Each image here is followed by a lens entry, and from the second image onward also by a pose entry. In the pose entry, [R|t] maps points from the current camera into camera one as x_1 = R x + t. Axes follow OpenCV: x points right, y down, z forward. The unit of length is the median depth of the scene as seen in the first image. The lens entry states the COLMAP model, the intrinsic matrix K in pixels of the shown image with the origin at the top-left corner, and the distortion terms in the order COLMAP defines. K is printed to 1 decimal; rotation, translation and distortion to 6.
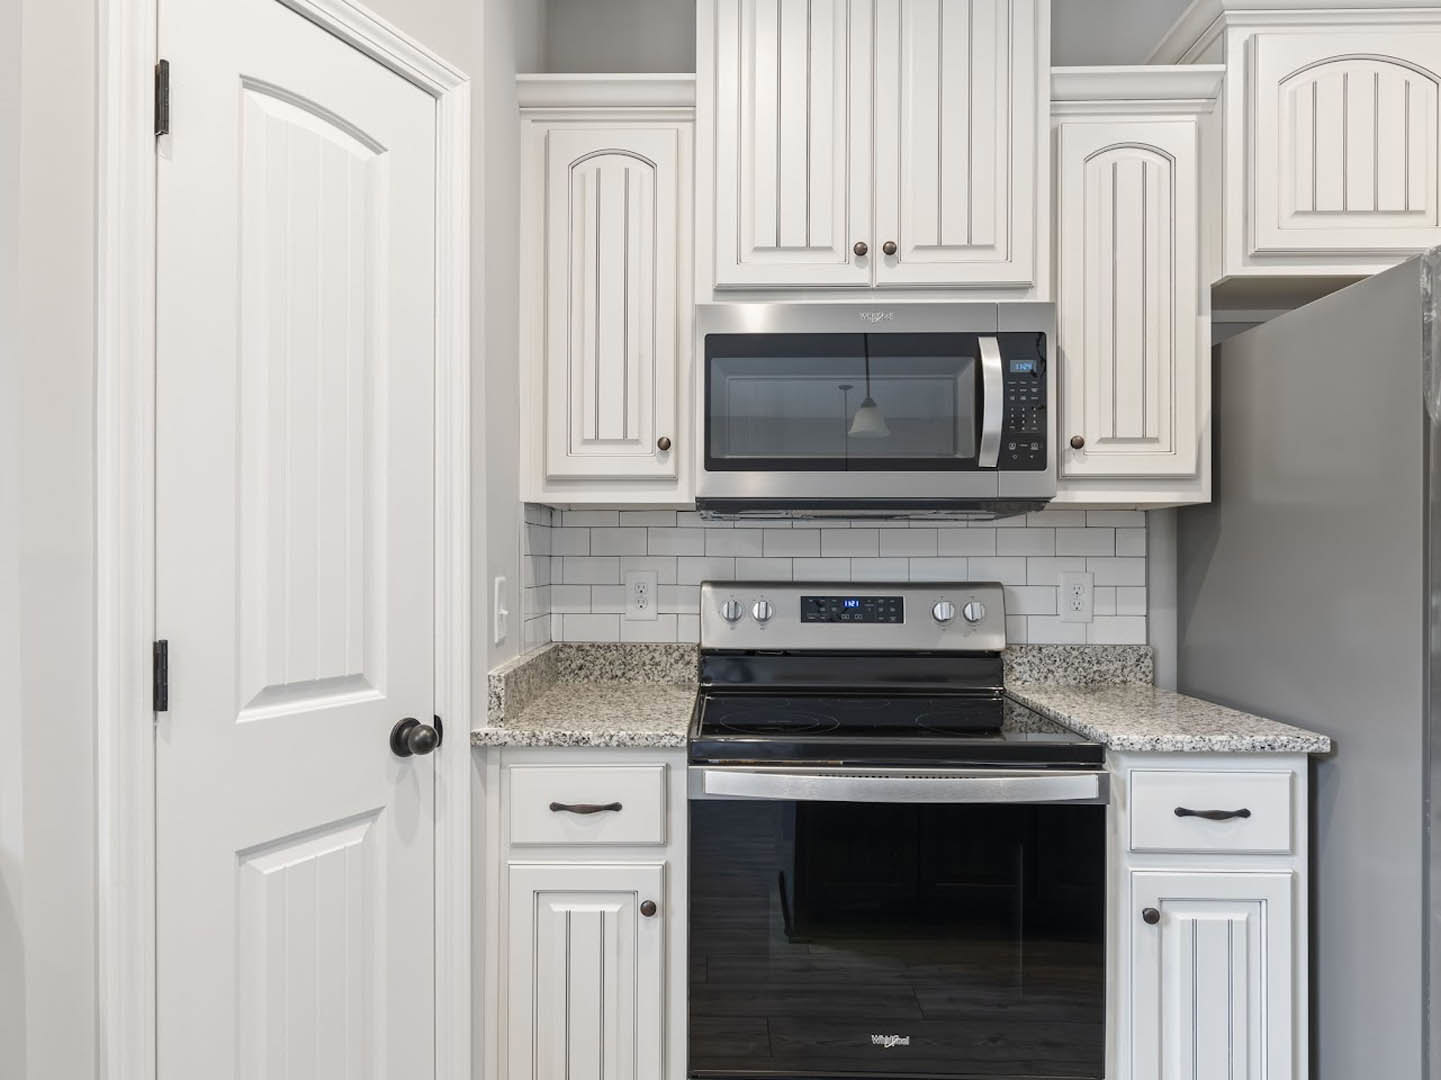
lens RADIAL K [[835.3, 0, 716.4], [0, 835.3, 558.3], [0, 0, 1]] dist [0.005877, 0.002519]
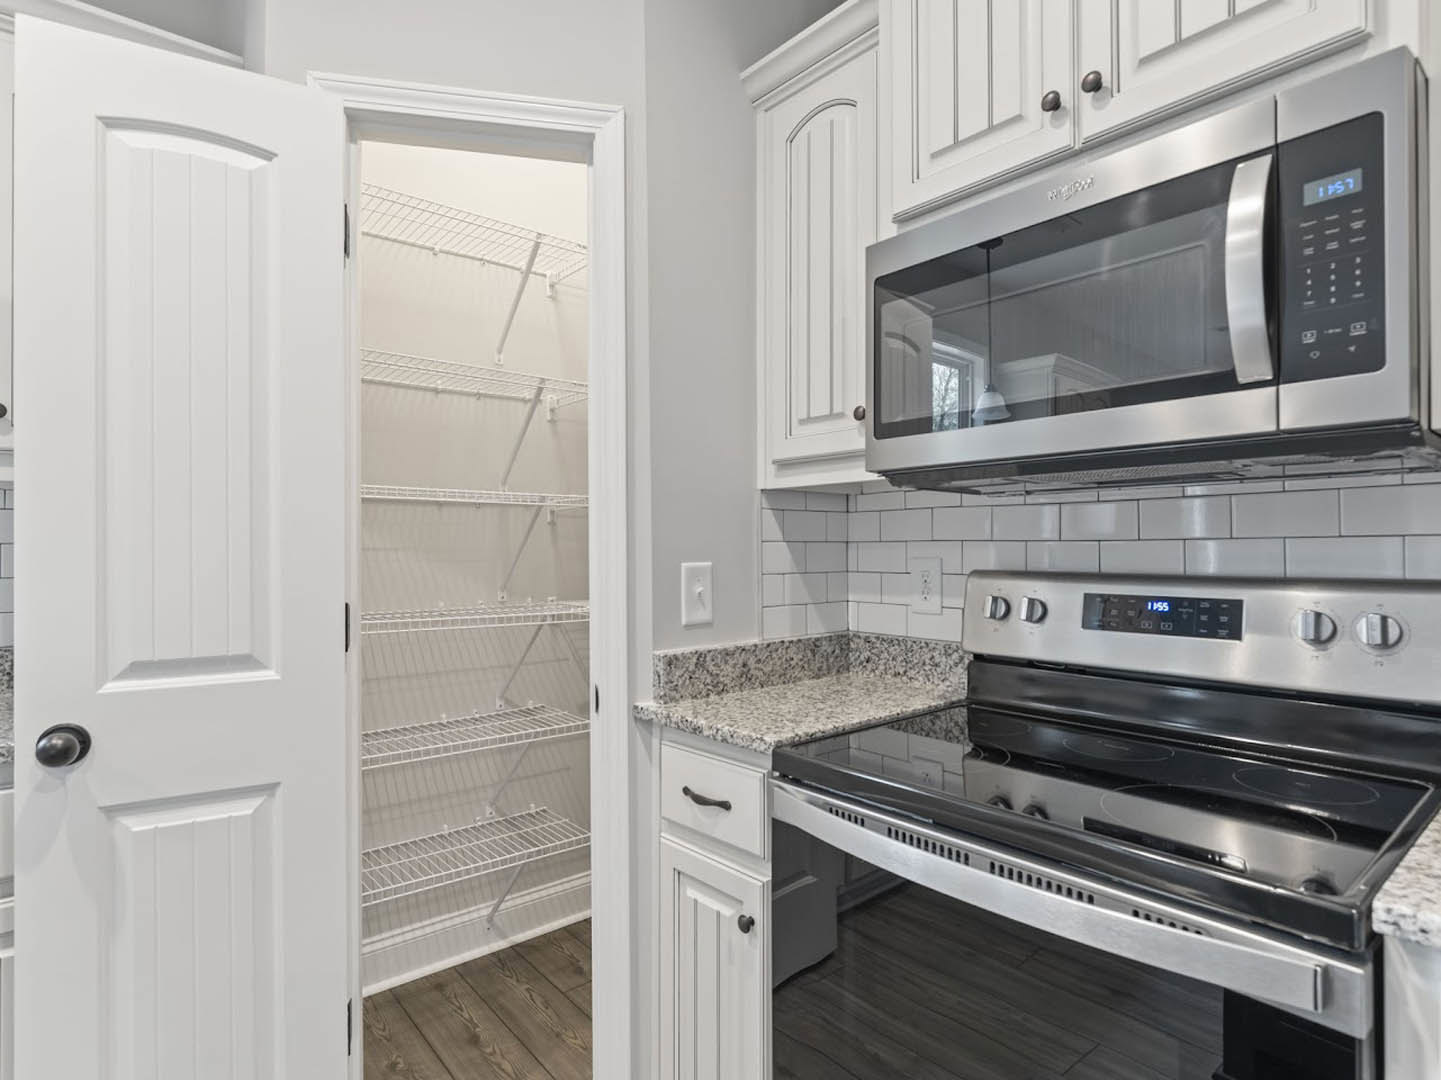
lens RADIAL K [[792.8, 0, 730.4], [0, 792.8, 540.6], [0, 0, 1]] dist [0.006314, 0.000552]
pose [[0.663430, -0.011892, -0.748144, 0.488058], [0.006513, 0.999928, -0.010119, 0.005055], [0.748210, 0.001841, 0.663459, 0.352455]]
